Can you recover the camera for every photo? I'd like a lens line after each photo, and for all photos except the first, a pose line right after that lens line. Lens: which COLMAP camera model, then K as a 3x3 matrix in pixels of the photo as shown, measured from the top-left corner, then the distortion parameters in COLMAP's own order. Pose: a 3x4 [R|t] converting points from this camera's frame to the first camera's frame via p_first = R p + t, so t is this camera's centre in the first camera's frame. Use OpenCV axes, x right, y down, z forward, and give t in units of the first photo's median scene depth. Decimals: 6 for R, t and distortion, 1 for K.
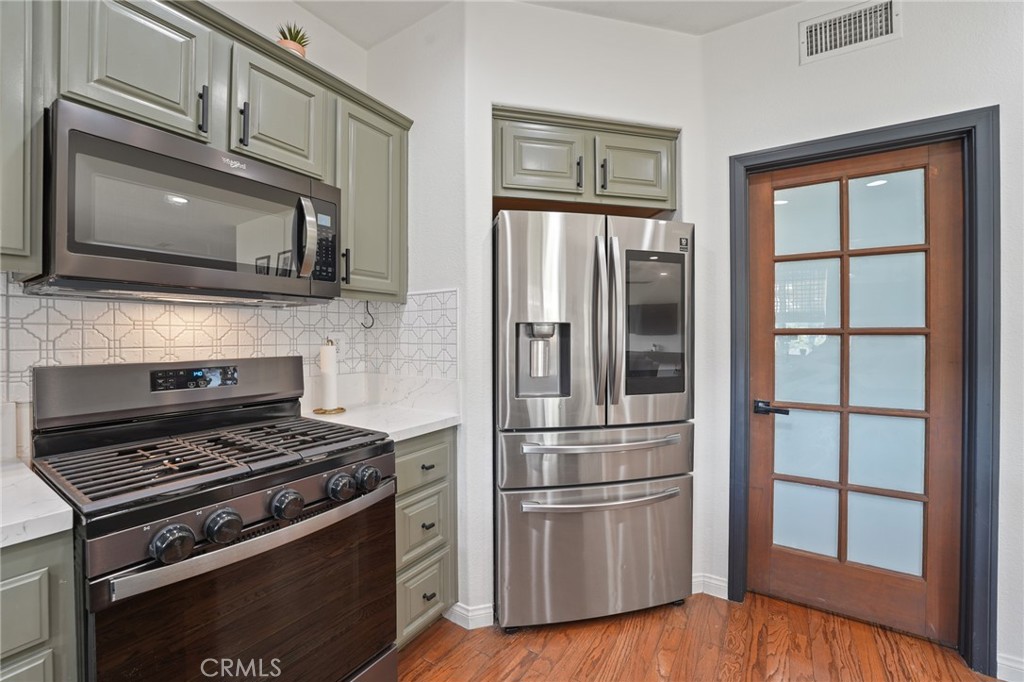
lens RADIAL K [[423.4, 0, 505.1], [0, 423.4, 336.8], [0, 0, 1]] dist [-0.025511, 0.002153]
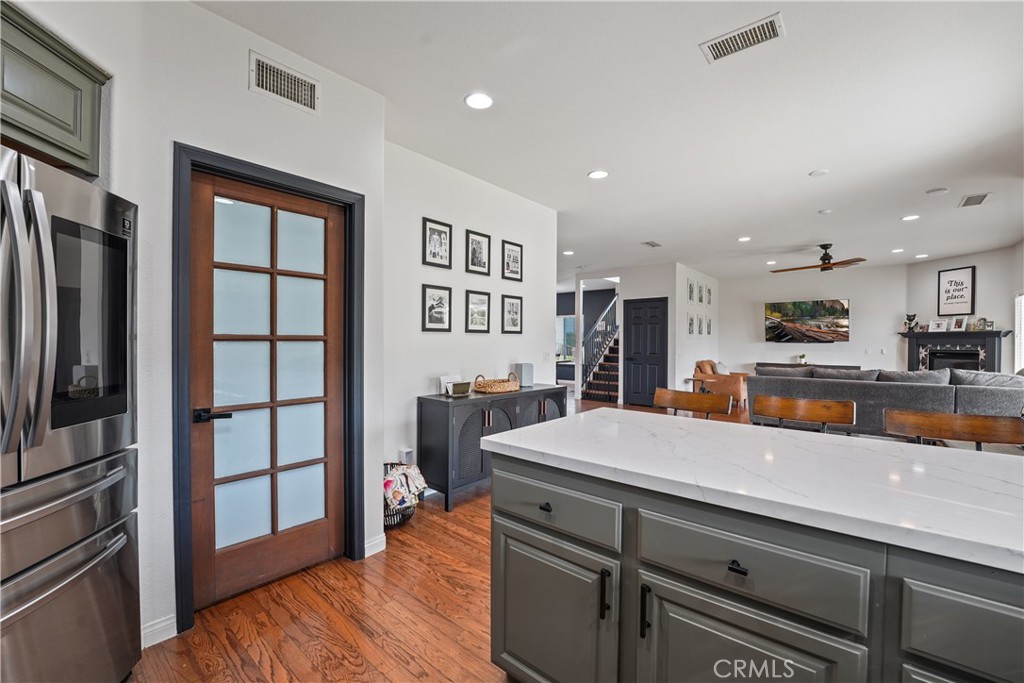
lens RADIAL K [[423.4, 0, 515.4], [0, 423.4, 345.4], [0, 0, 1]] dist [-0.025511, 0.002153]
pose [[0.127387, -0.009320, 0.991809, -0.269131], [0.000498, 0.999956, 0.009332, -0.002461], [-0.991853, -0.000695, 0.127386, 0.173973]]
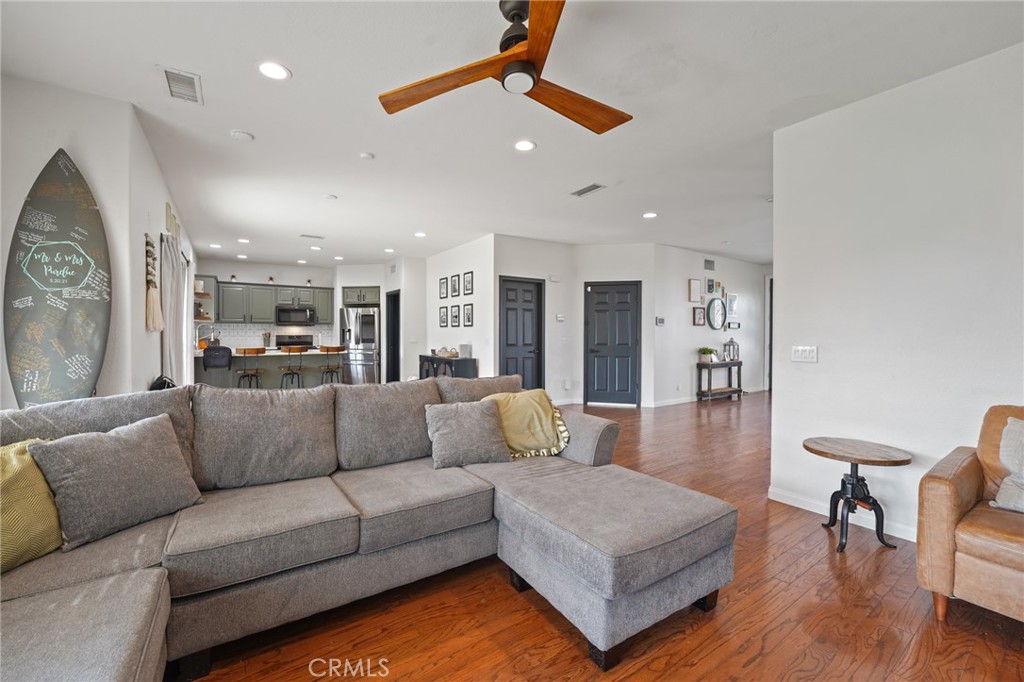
lens RADIAL K [[423.4, 0, 507.9], [0, 423.4, 345.8], [0, 0, 1]] dist [-0.025511, 0.002153]
pose [[0.917496, 0.013781, -0.397507, 3.882000], [-0.002344, 0.999570, 0.029244, 0.016666], [0.397739, -0.025899, 0.917133, -2.934321]]
